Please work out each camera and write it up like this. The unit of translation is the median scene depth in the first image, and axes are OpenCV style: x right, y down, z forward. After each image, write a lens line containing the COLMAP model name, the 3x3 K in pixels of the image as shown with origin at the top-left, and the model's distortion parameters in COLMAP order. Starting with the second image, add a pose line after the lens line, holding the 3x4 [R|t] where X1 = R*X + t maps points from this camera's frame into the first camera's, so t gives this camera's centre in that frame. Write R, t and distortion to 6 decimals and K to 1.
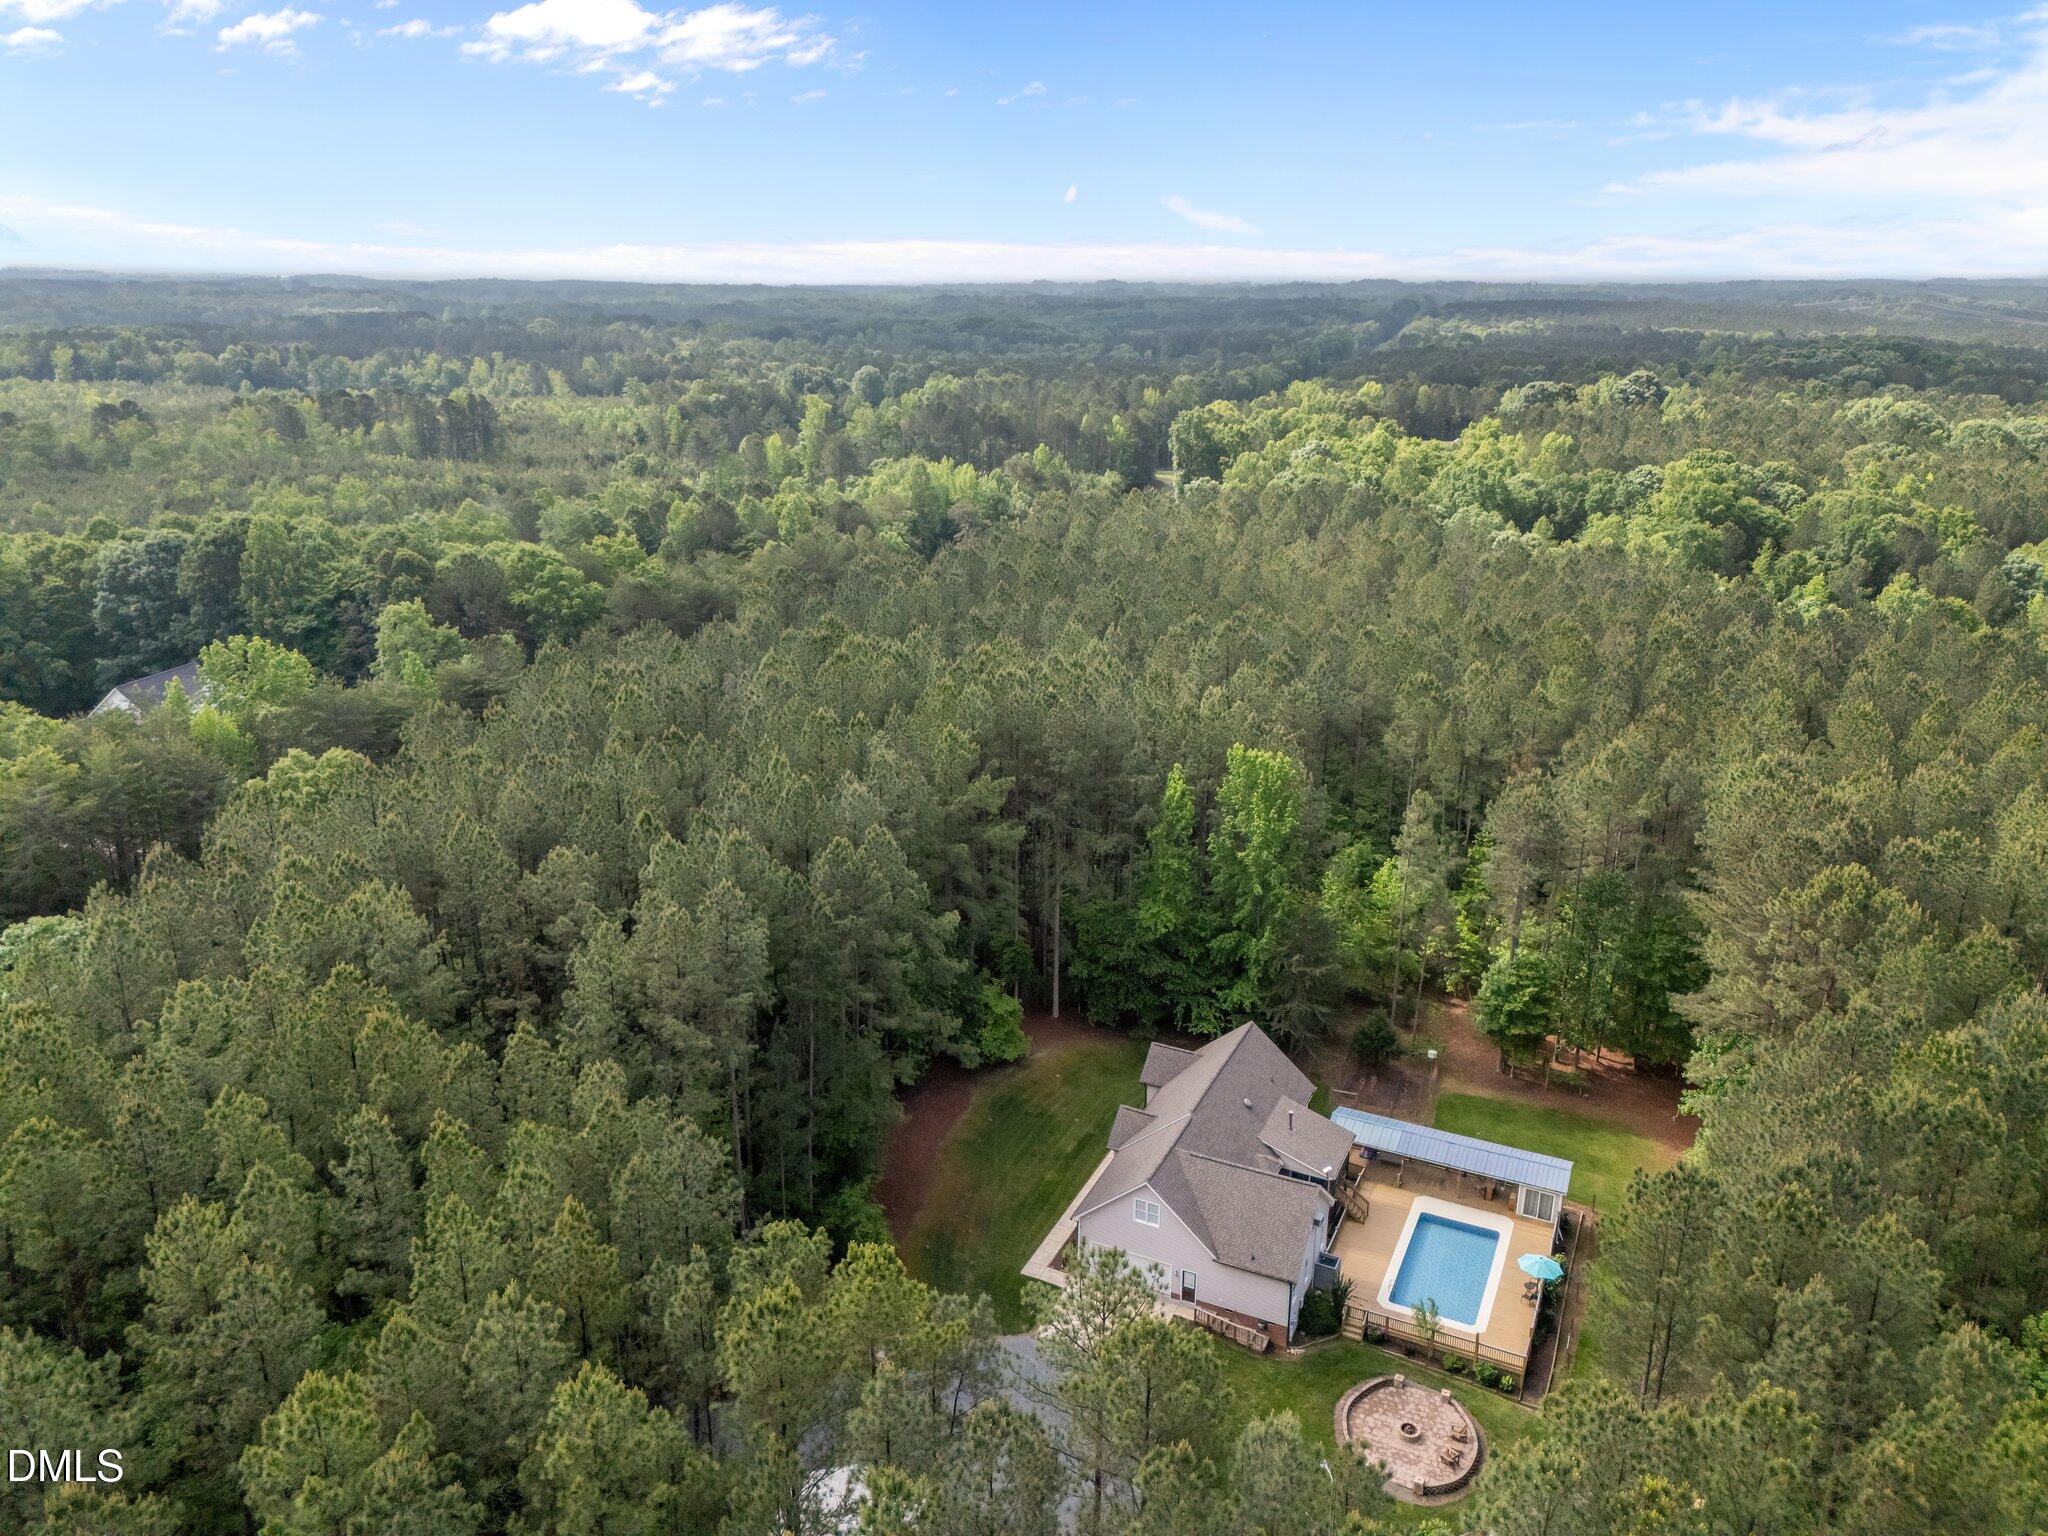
lens RADIAL K [[1523.4, 0, 1024.0], [0, 1523.4, 768.0], [0, 0, 1]] dist [-0.005834, -0.005686]
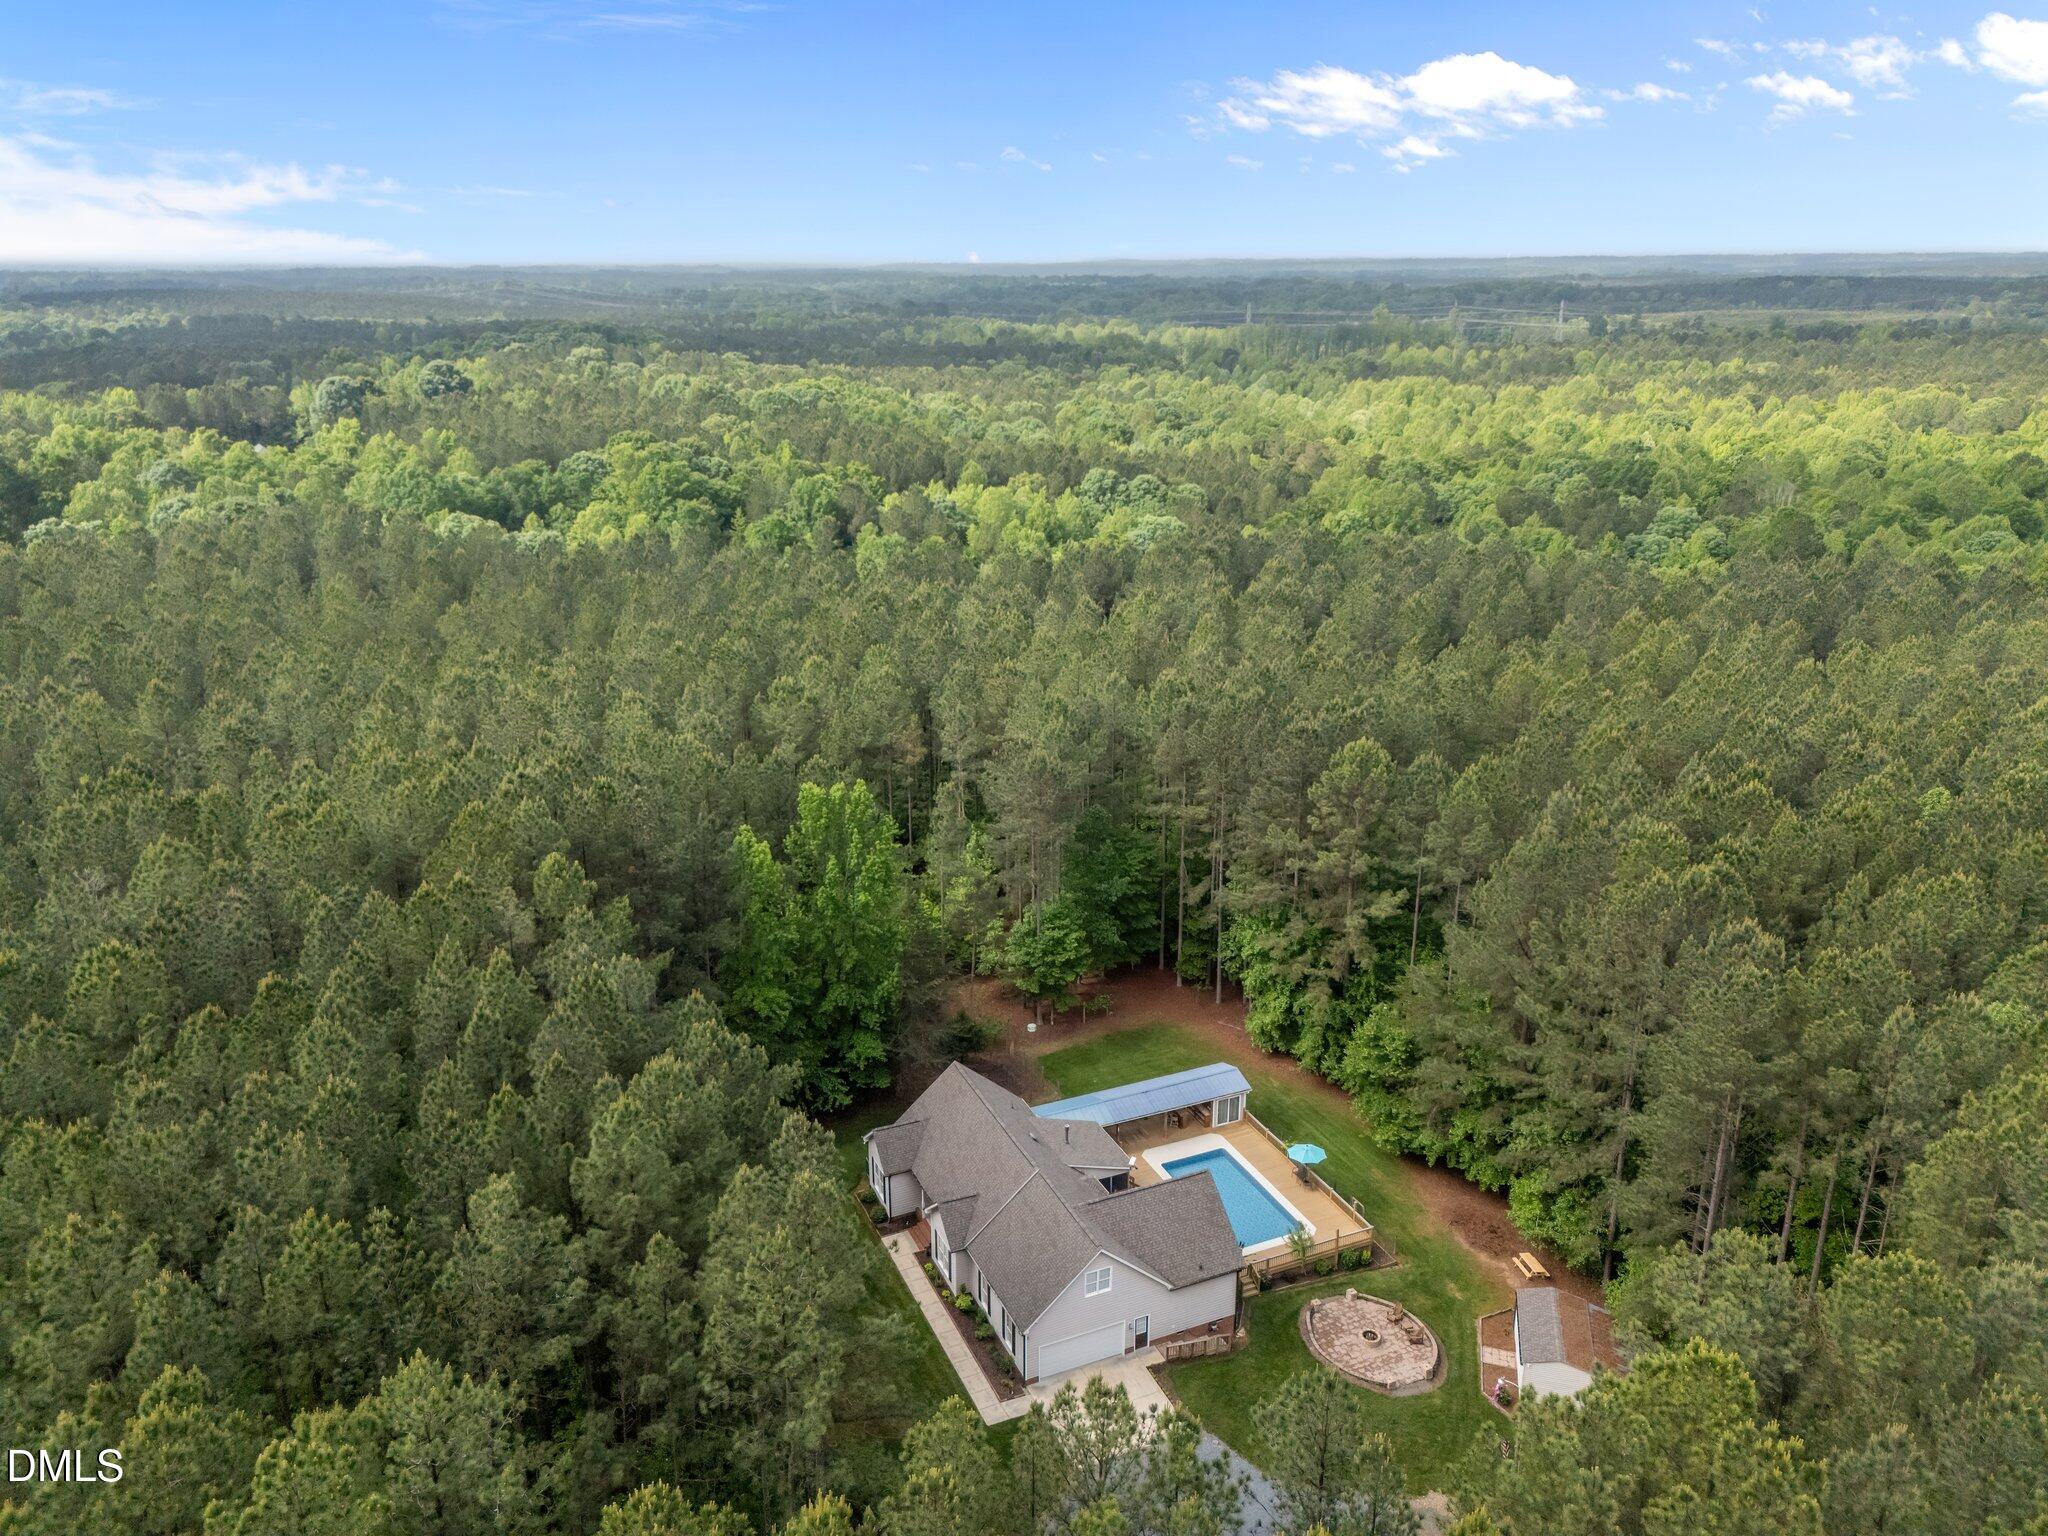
lens RADIAL K [[1491.3, 0, 1026.0], [0, 1491.3, 817.7], [0, 0, 1]] dist [0.059067, -0.000356]
pose [[0.650161, -0.274172, 0.708605, -0.483728], [0.247785, 0.958147, 0.143376, -0.108428], [-0.718257, 0.082365, 0.690885, 0.367542]]
